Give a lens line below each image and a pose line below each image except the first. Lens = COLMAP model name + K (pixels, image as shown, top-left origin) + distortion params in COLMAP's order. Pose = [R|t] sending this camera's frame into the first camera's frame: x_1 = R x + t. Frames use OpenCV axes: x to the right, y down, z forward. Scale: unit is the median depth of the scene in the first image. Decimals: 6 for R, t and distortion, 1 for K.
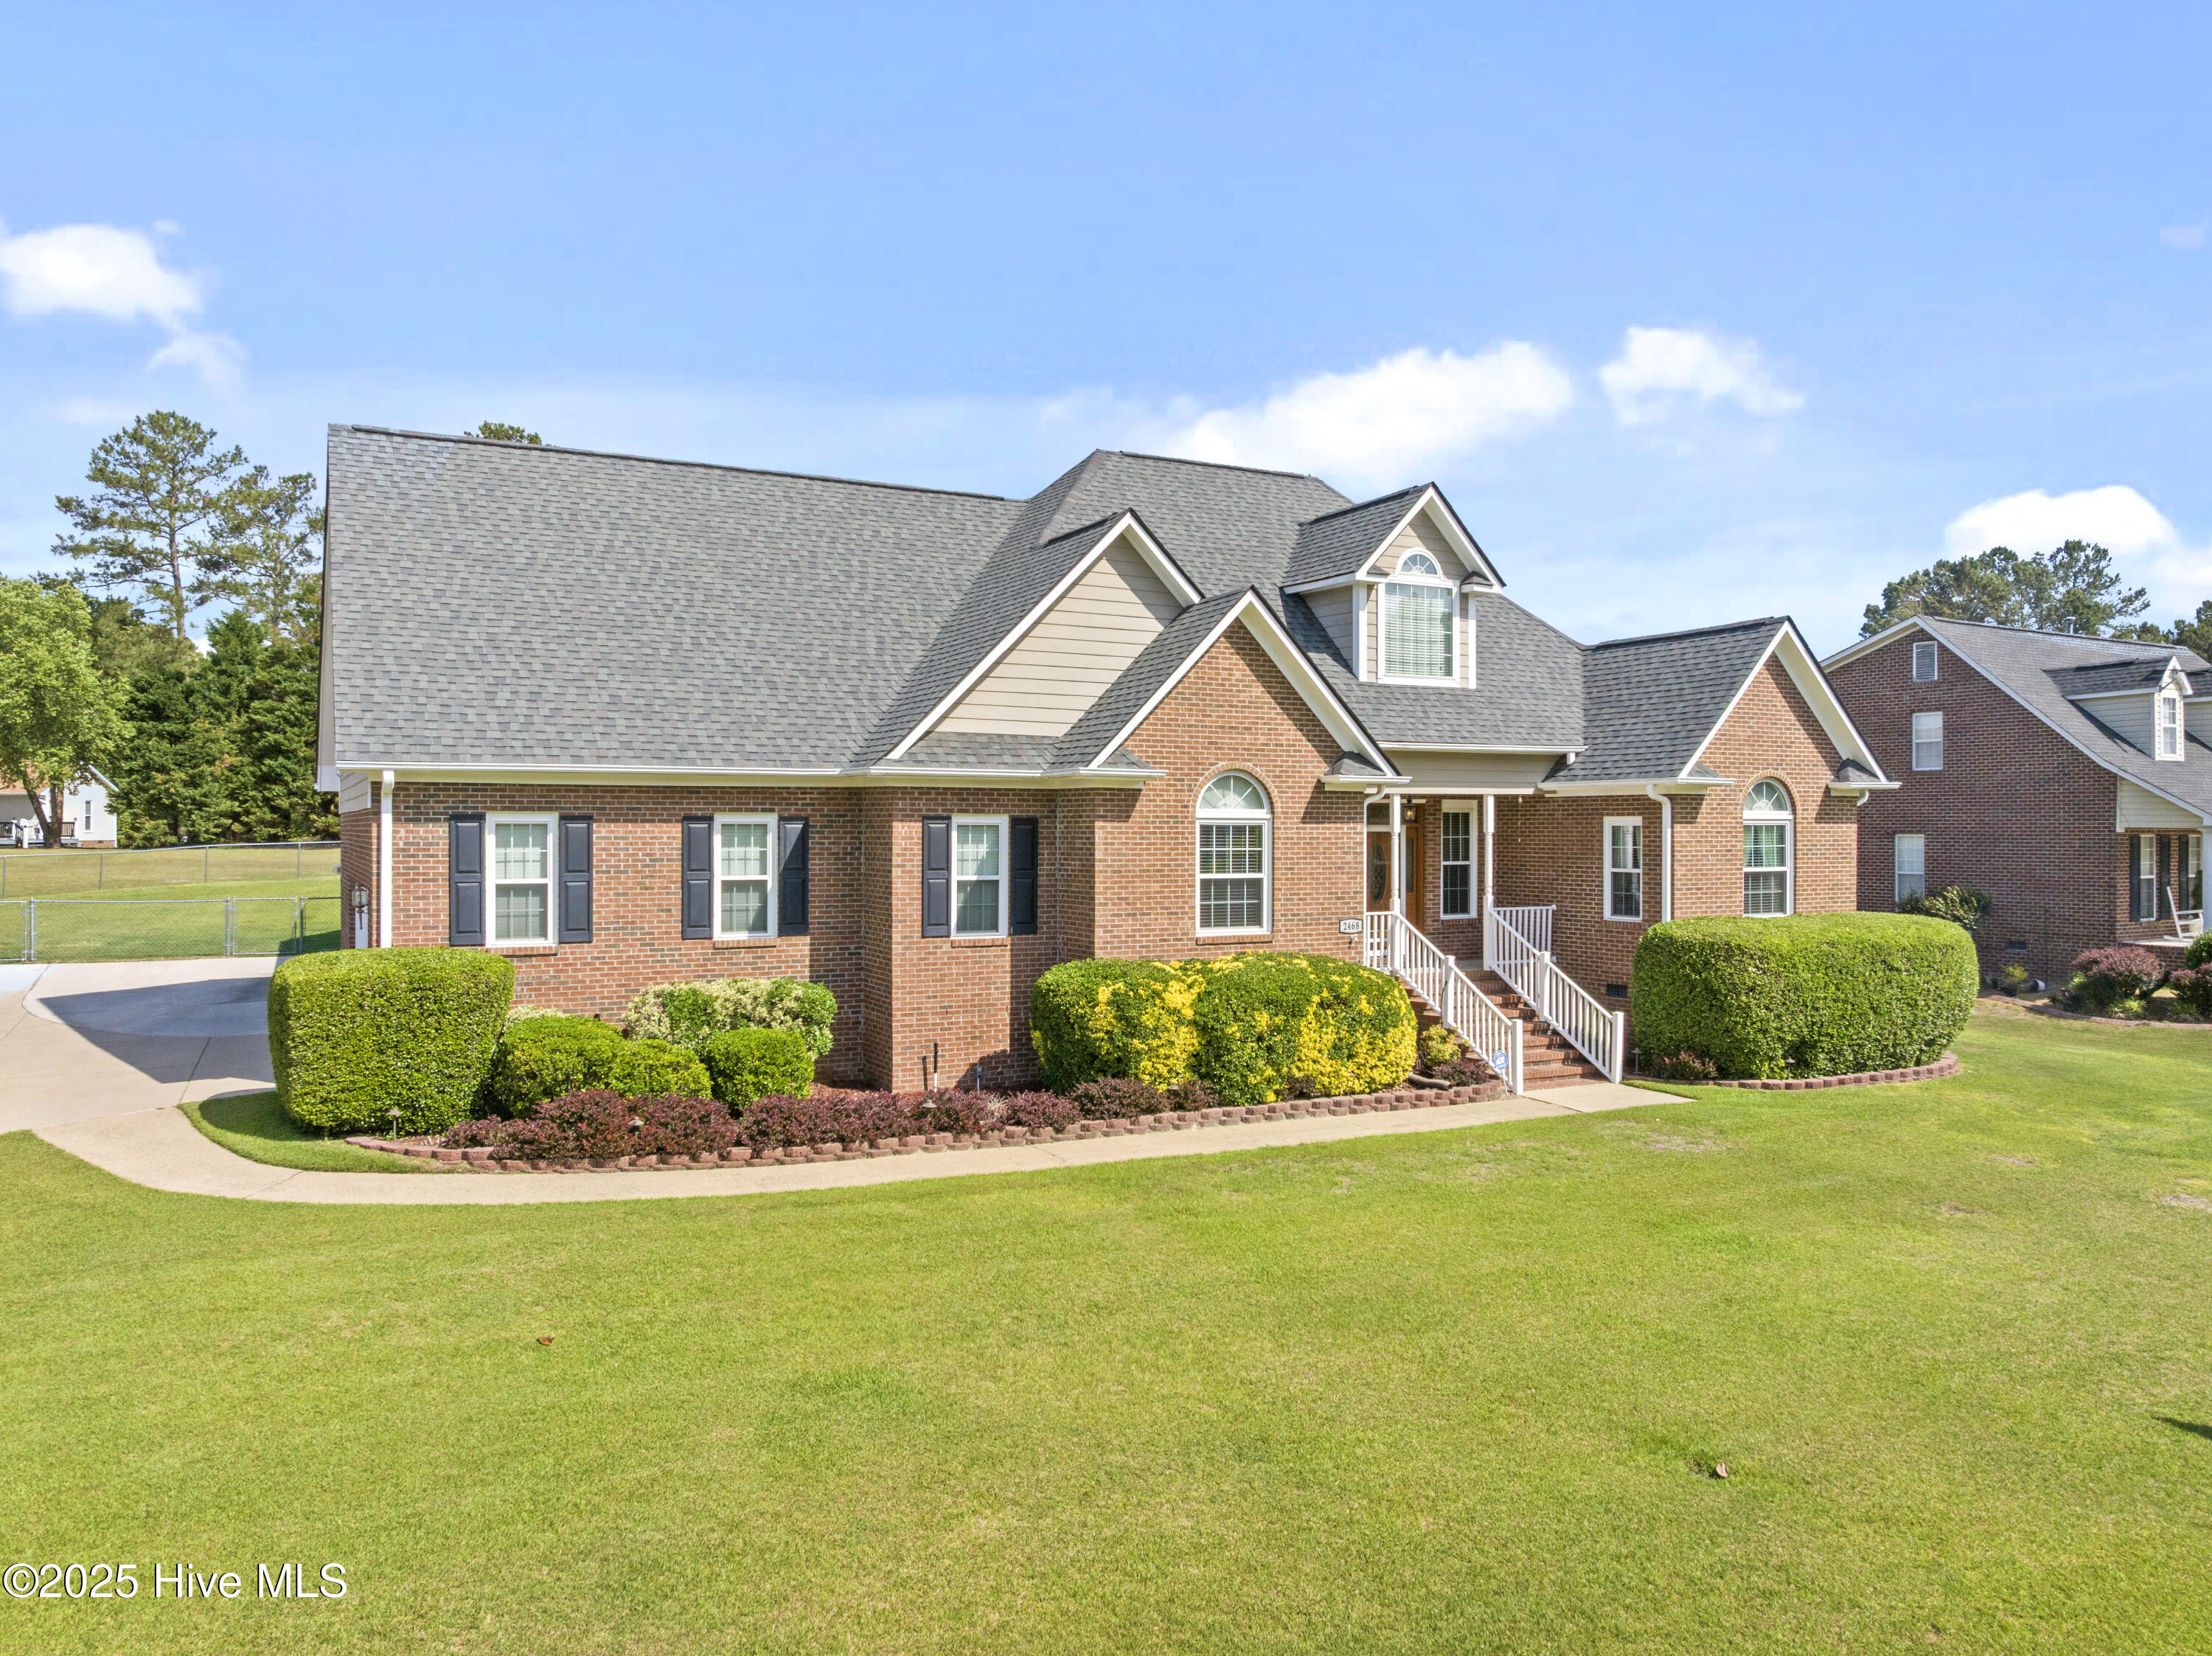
lens RADIAL K [[1554.1, 0, 1110.7], [0, 1554.1, 820.2], [0, 0, 1]] dist [-0.033710, -0.003729]
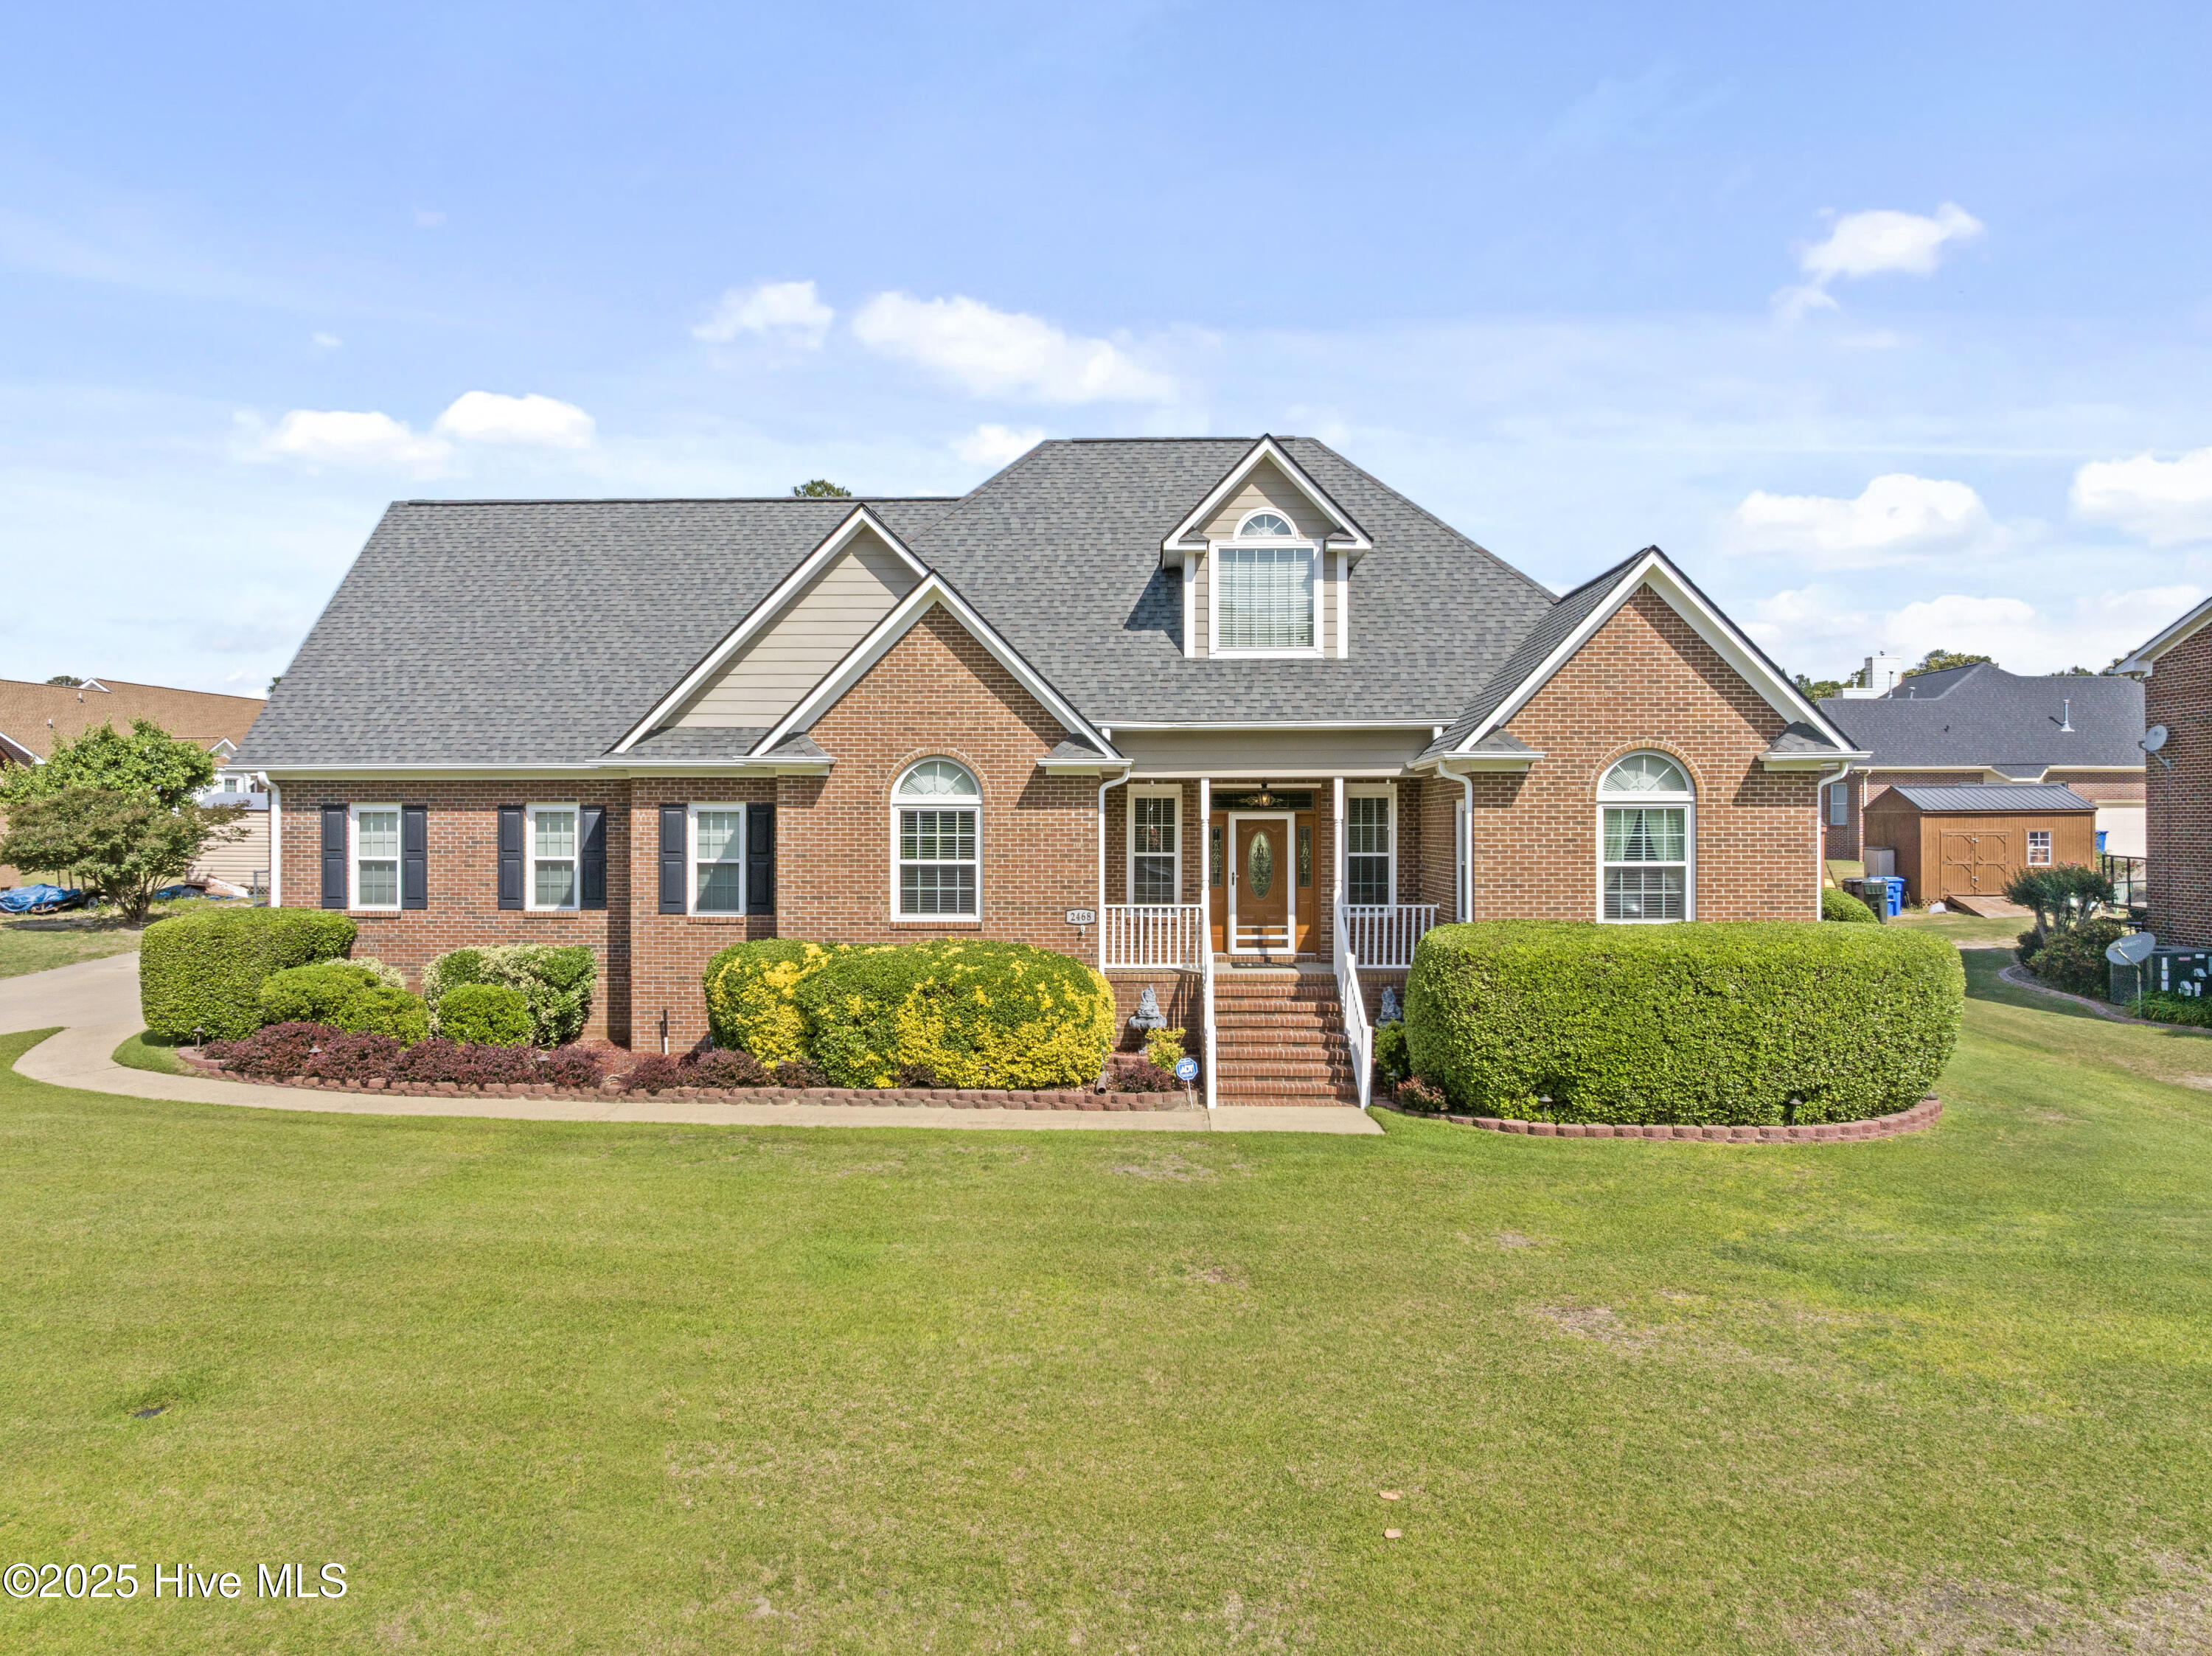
lens RADIAL K [[1554.1, 0, 1110.7], [0, 1554.1, 820.2], [0, 0, 1]] dist [-0.033710, -0.003729]
pose [[0.868592, -0.002993, -0.495519, 0.687035], [0.002858, 0.999995, -0.001032, 0.010752], [0.495520, -0.000520, 0.868596, 0.195762]]
